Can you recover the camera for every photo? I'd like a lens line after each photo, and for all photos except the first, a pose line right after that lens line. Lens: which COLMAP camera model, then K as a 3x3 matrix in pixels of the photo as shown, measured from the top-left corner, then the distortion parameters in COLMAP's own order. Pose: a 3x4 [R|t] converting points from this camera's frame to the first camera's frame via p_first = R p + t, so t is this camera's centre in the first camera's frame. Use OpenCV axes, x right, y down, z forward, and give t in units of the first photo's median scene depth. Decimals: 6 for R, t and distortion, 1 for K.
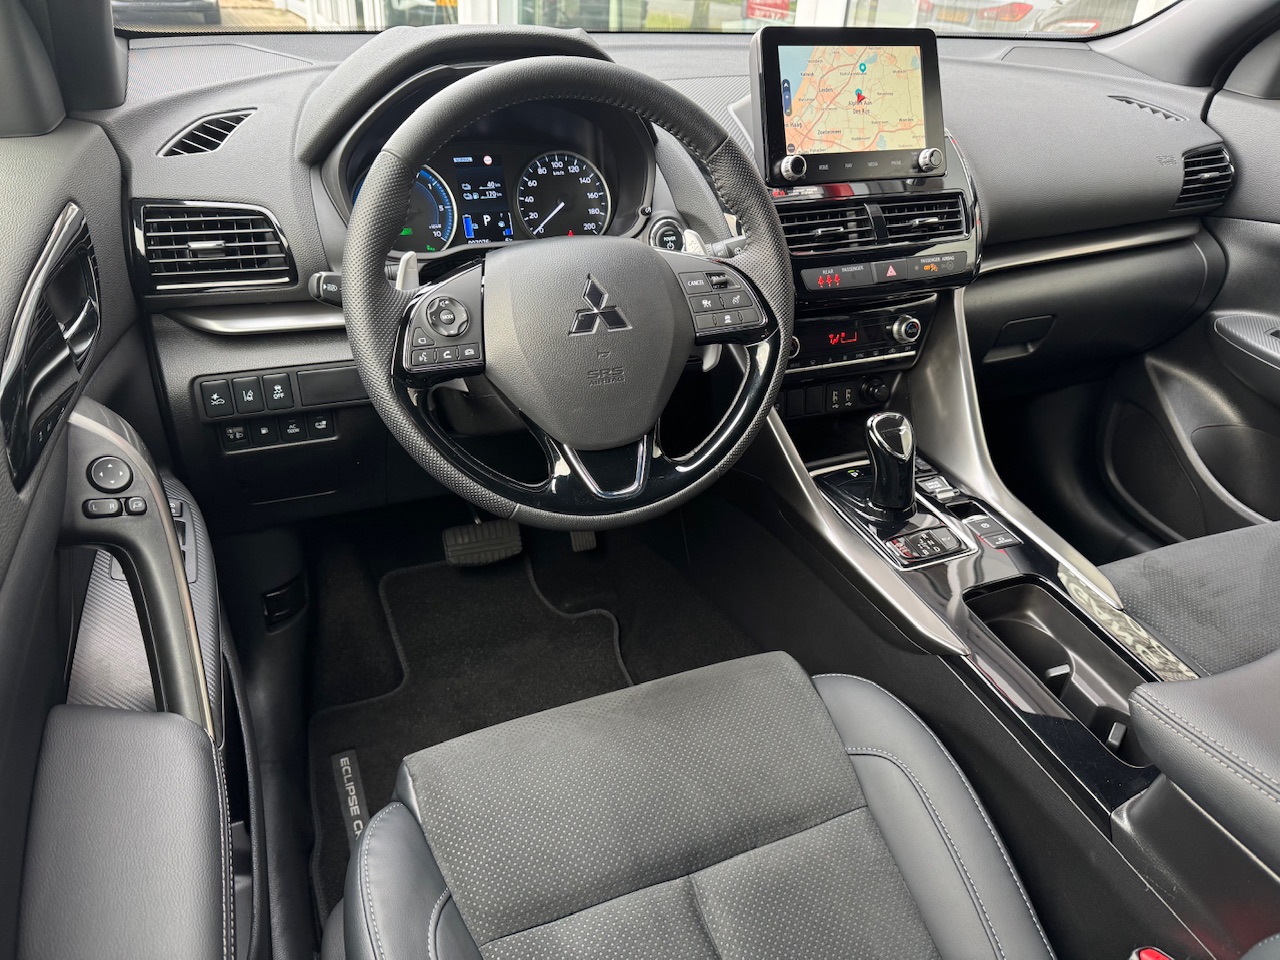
lens RADIAL K [[919.5, 0, 640.0], [0, 919.5, 480.0], [0, 0, 1]] dist [0.067665, -0.086653]
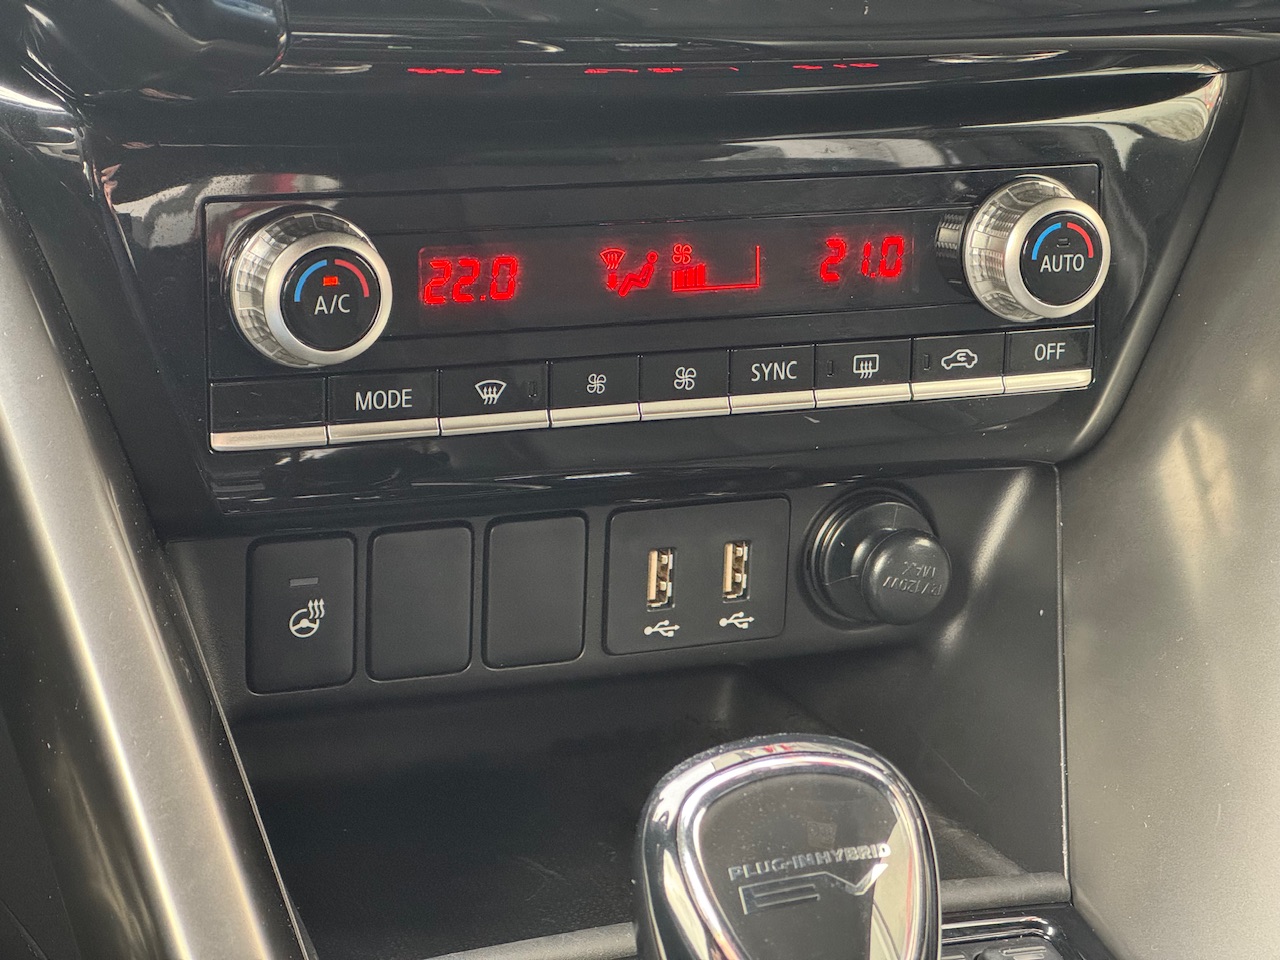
lens RADIAL K [[2857.0, 0, 640.0], [0, 2857.0, 480.0], [0, 0, 1]] dist [-0.011655, 0.018240]
pose [[0.997043, 0.074069, 0.020463, 0.222681], [-0.072591, 0.995215, -0.065396, -0.082510], [-0.025209, 0.063717, 0.997650, 0.482076]]
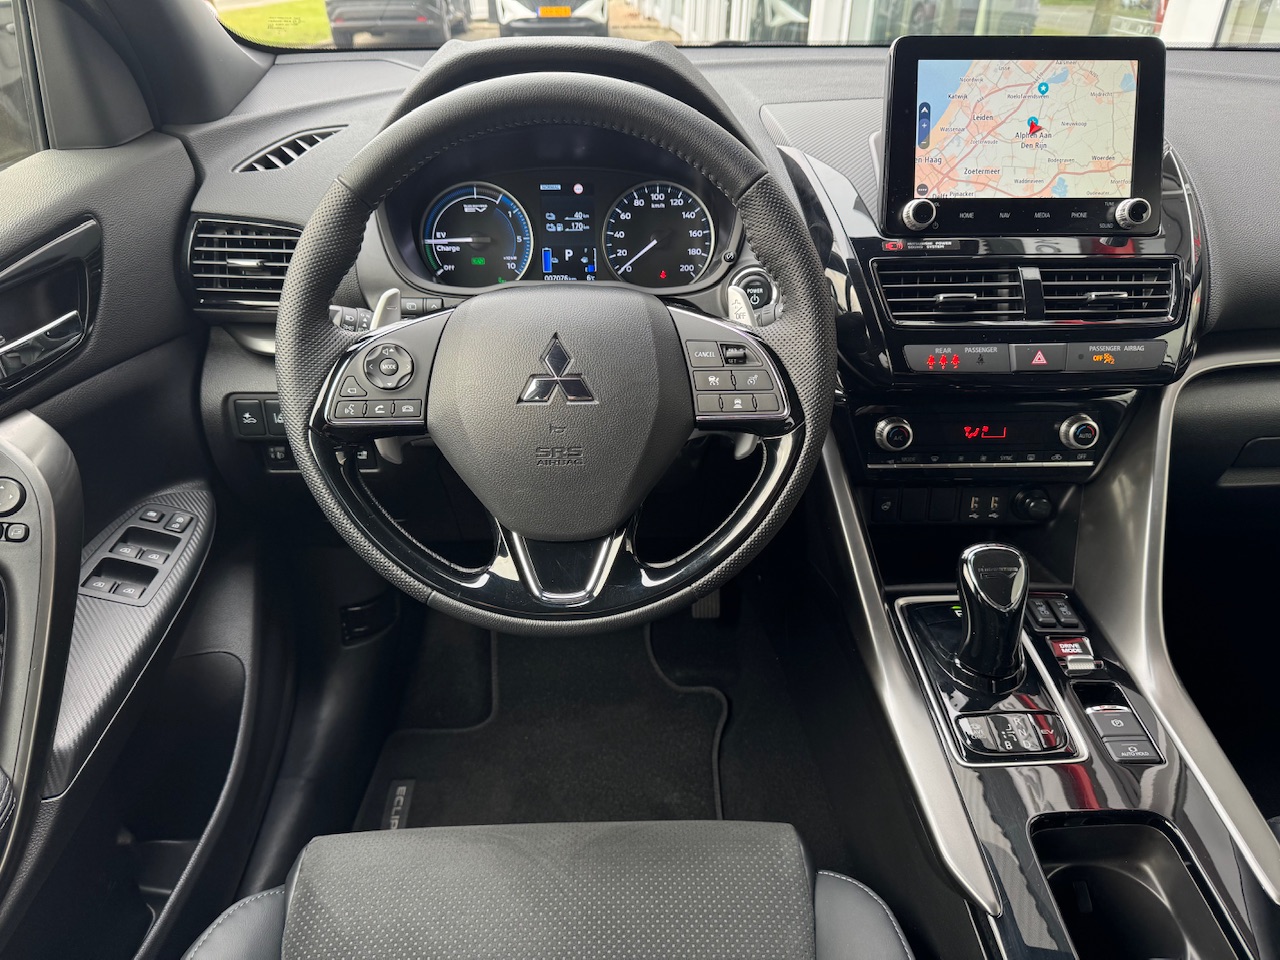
lens RADIAL K [[919.5, 0, 640.0], [0, 919.5, 480.0], [0, 0, 1]] dist [0.067665, -0.086653]
pose [[0.930288, 0.150207, -0.334667, 0.238092], [-0.155193, 0.987812, 0.011958, -0.086719], [0.332384, 0.040814, 0.942261, 0.188258]]
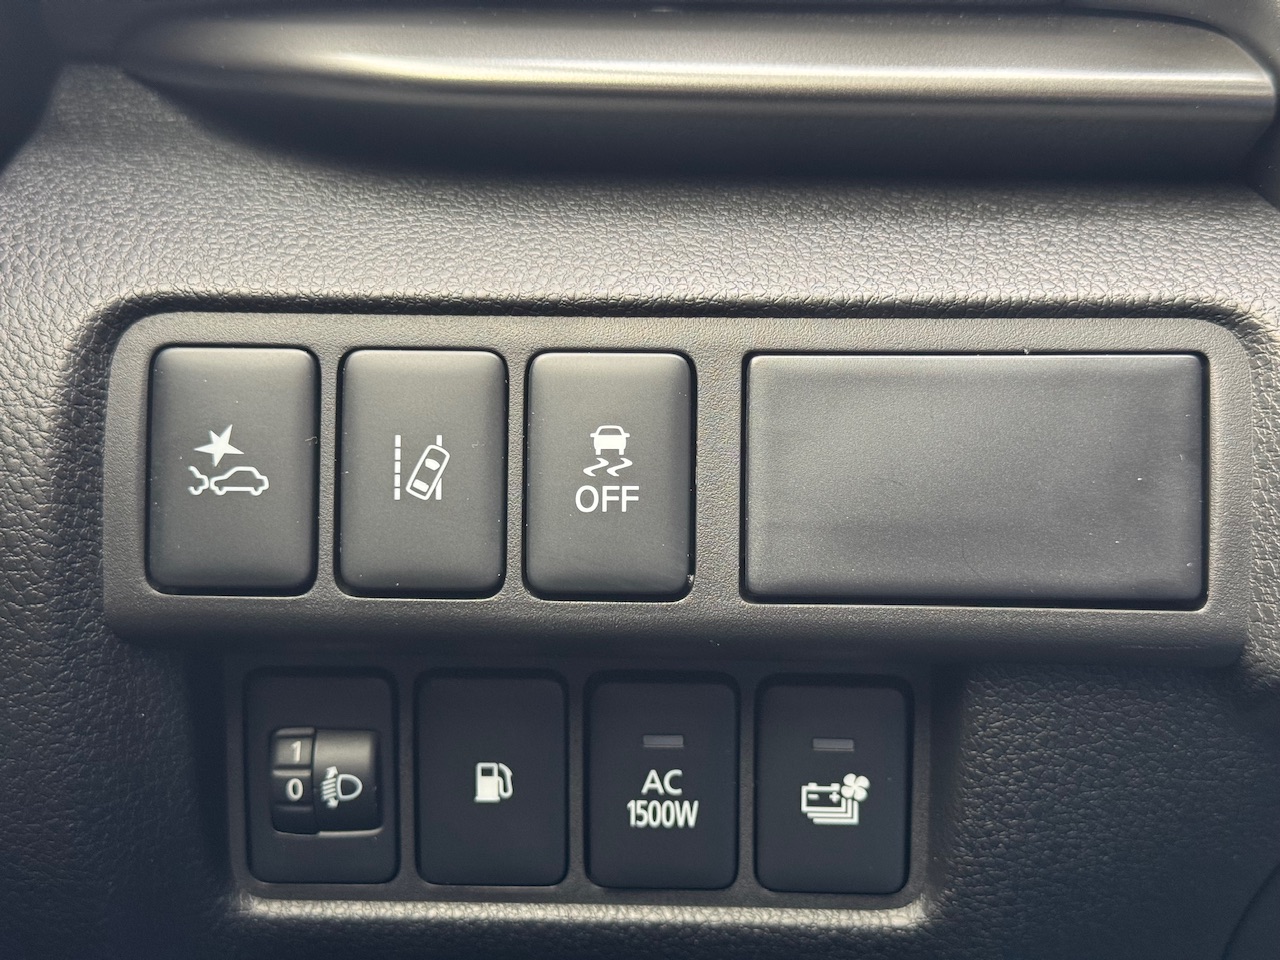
lens RADIAL K [[1815.7, 0, 640.0], [0, 1815.7, 480.0], [0, 0, 1]] dist [0.012553, 0.021627]
pose [[0.915767, -0.003418, -0.401696, -0.244029], [-0.176350, 0.895035, -0.409649, 0.020631], [0.360932, 0.445982, 0.819041, 0.692779]]
